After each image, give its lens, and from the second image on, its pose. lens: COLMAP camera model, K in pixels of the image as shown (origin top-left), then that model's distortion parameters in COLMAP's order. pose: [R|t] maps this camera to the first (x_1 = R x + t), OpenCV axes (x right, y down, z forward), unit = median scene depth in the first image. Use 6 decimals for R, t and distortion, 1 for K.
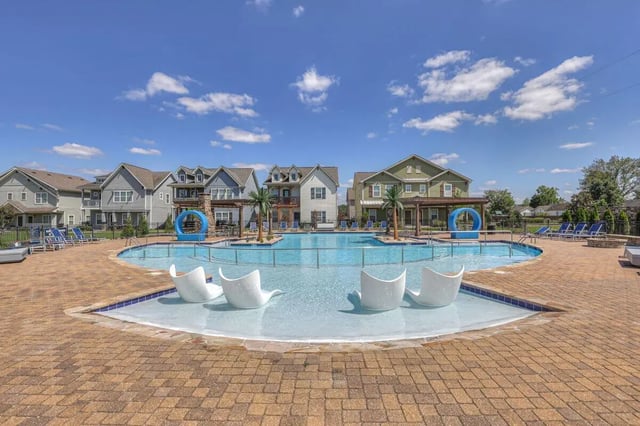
lens RADIAL K [[258.7, 0, 306.8], [0, 258.7, 211.3], [0, 0, 1]] dist [0.000576, 0.000040]
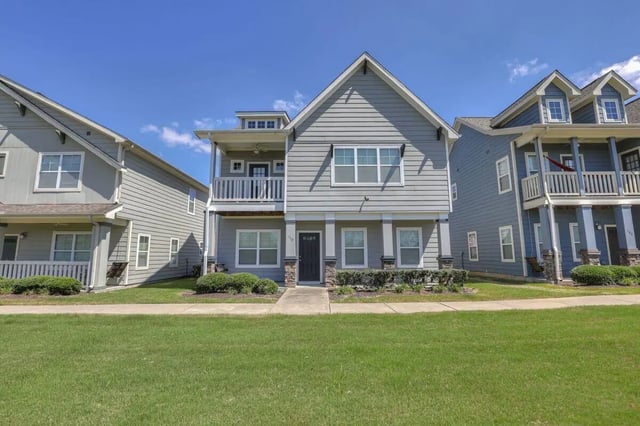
lens RADIAL K [[258.7, 0, 306.8], [0, 258.7, 211.3], [0, 0, 1]] dist [0.000576, 0.000040]
pose [[0.999194, 0.008303, 0.039263, -0.781206], [-0.003558, 0.992839, -0.119403, 0.025976], [-0.039973, 0.119167, 0.992069, 0.726886]]
